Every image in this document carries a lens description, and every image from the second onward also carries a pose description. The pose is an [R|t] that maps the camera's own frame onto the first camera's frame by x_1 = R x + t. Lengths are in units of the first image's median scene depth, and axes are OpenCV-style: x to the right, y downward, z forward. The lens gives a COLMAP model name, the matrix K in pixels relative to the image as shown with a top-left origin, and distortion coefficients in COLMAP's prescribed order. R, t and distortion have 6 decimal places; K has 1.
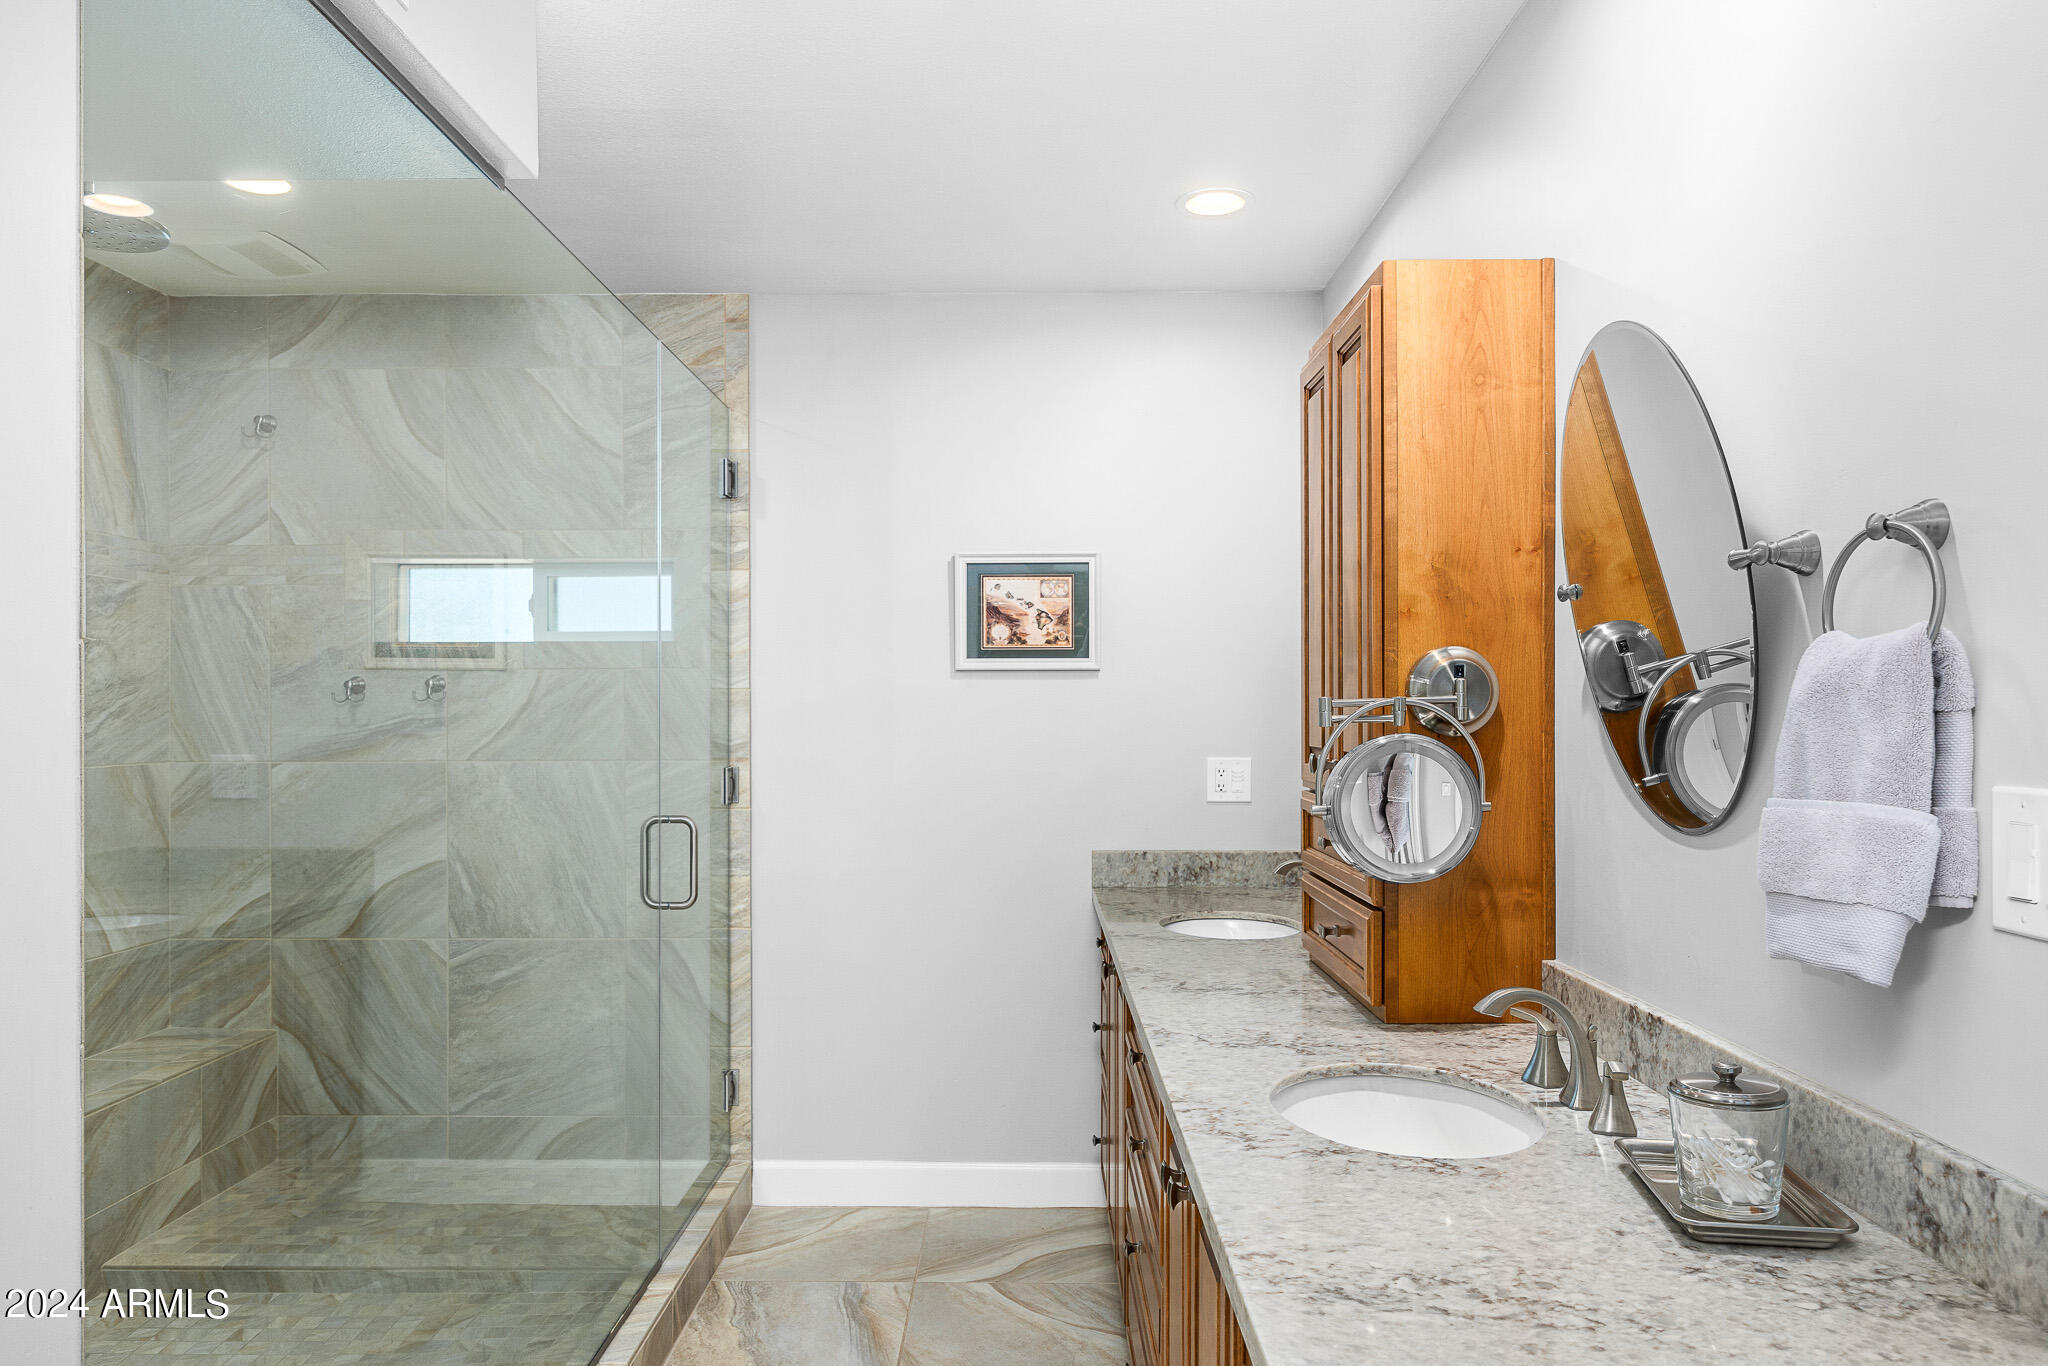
lens RADIAL K [[1402.5, 0, 1023.4], [0, 1402.5, 684.7], [0, 0, 1]] dist [0.012579, 0.009613]
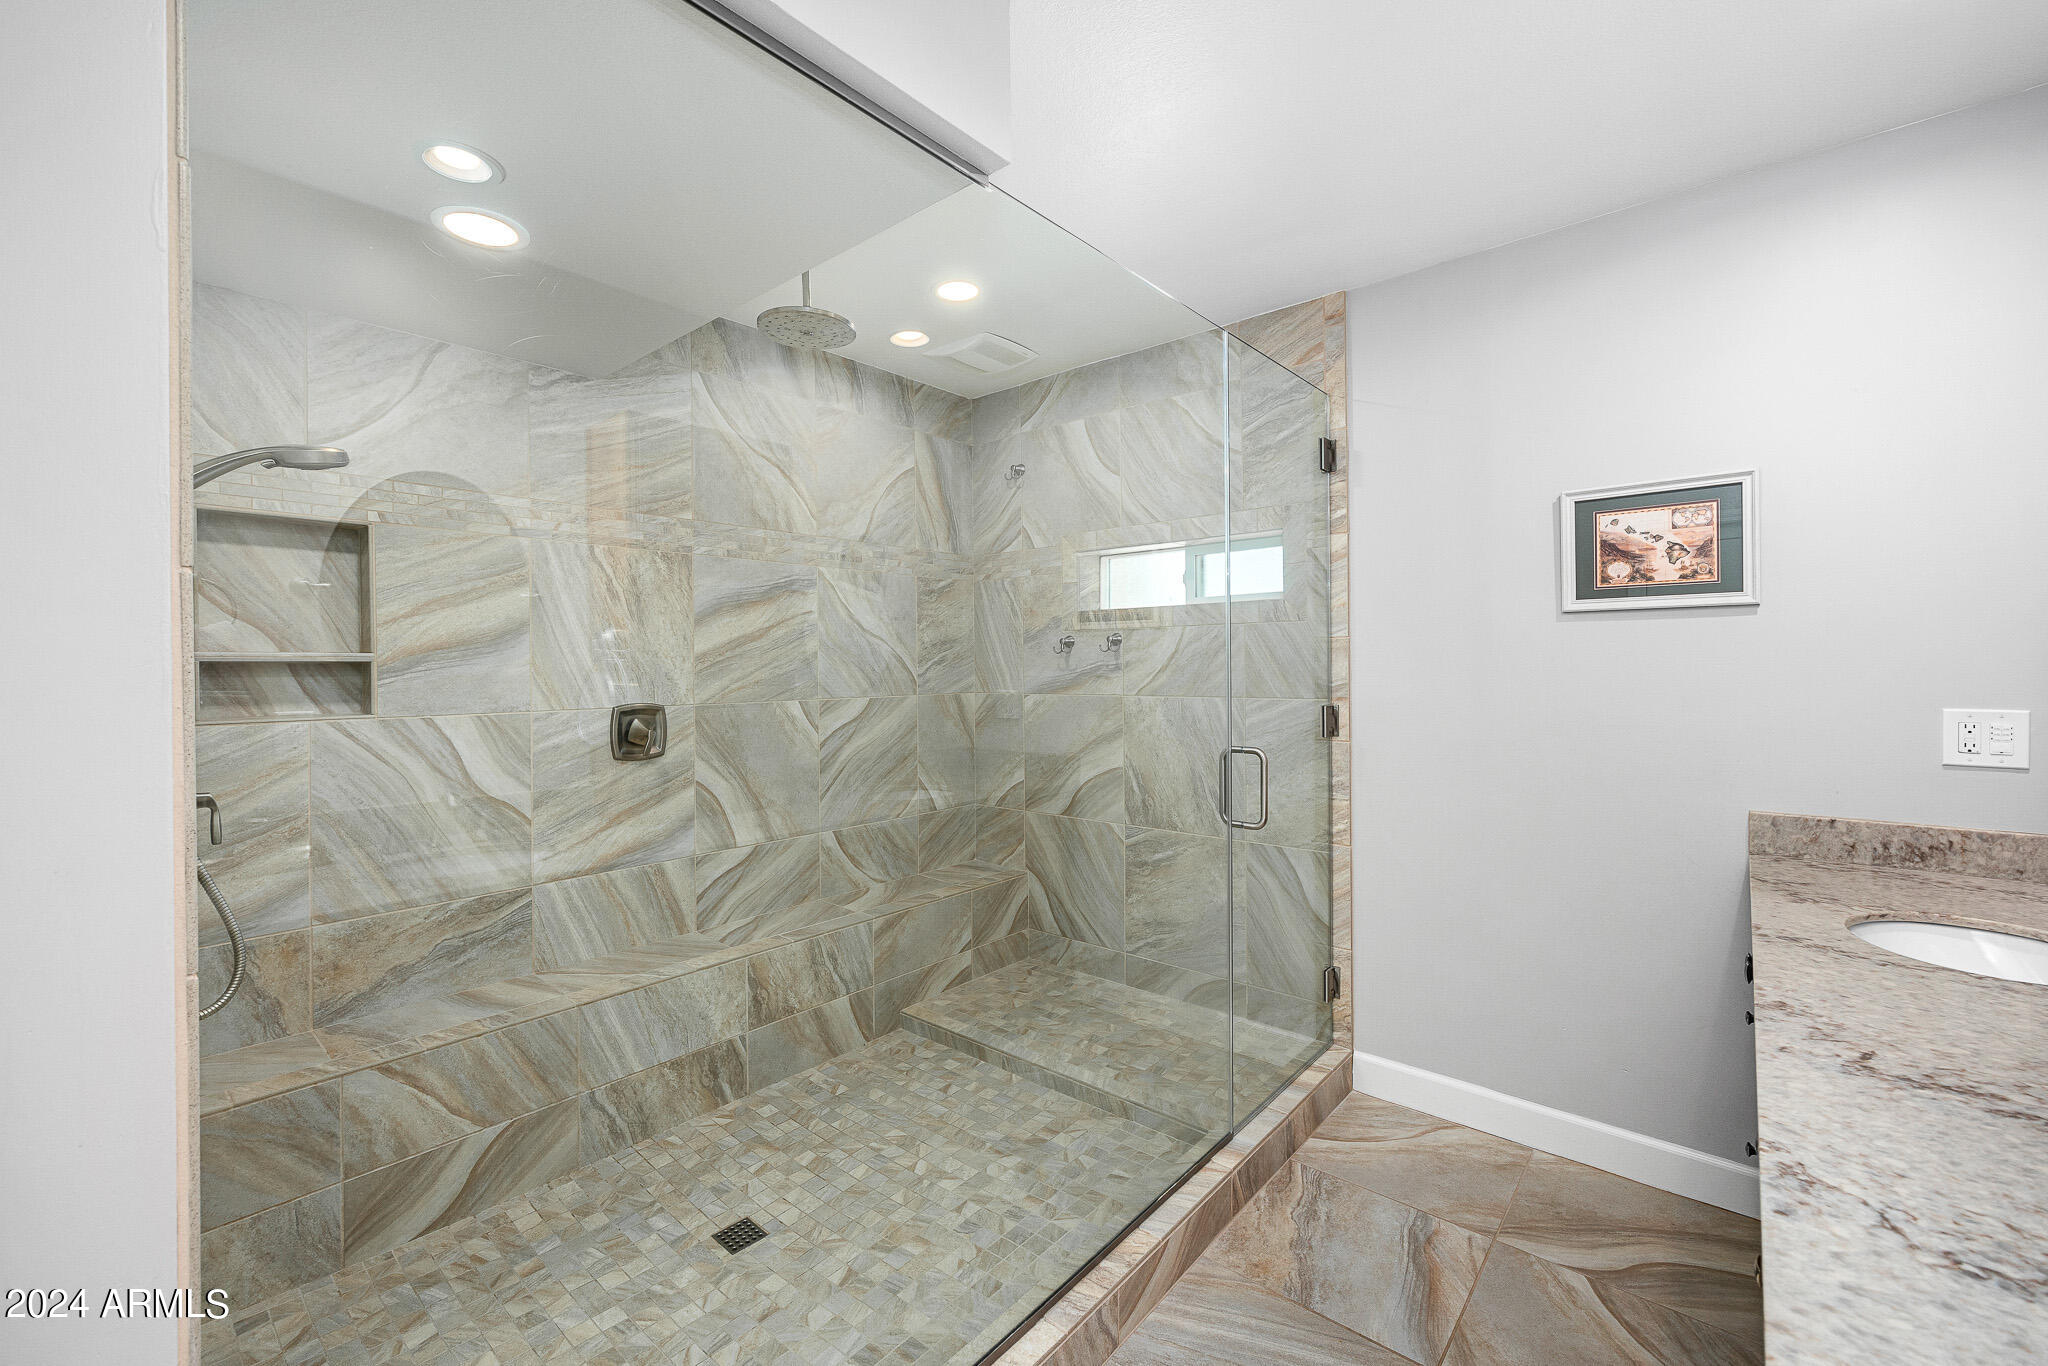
lens RADIAL K [[834.9, 0, 1018.6], [0, 834.9, 663.8], [0, 0, 1]] dist [-0.002928, 0.001078]
pose [[0.748989, -0.005740, -0.662557, 0.055133], [0.021962, 0.999628, 0.016167, 0.008182], [0.662218, -0.026660, 0.748837, 0.323902]]
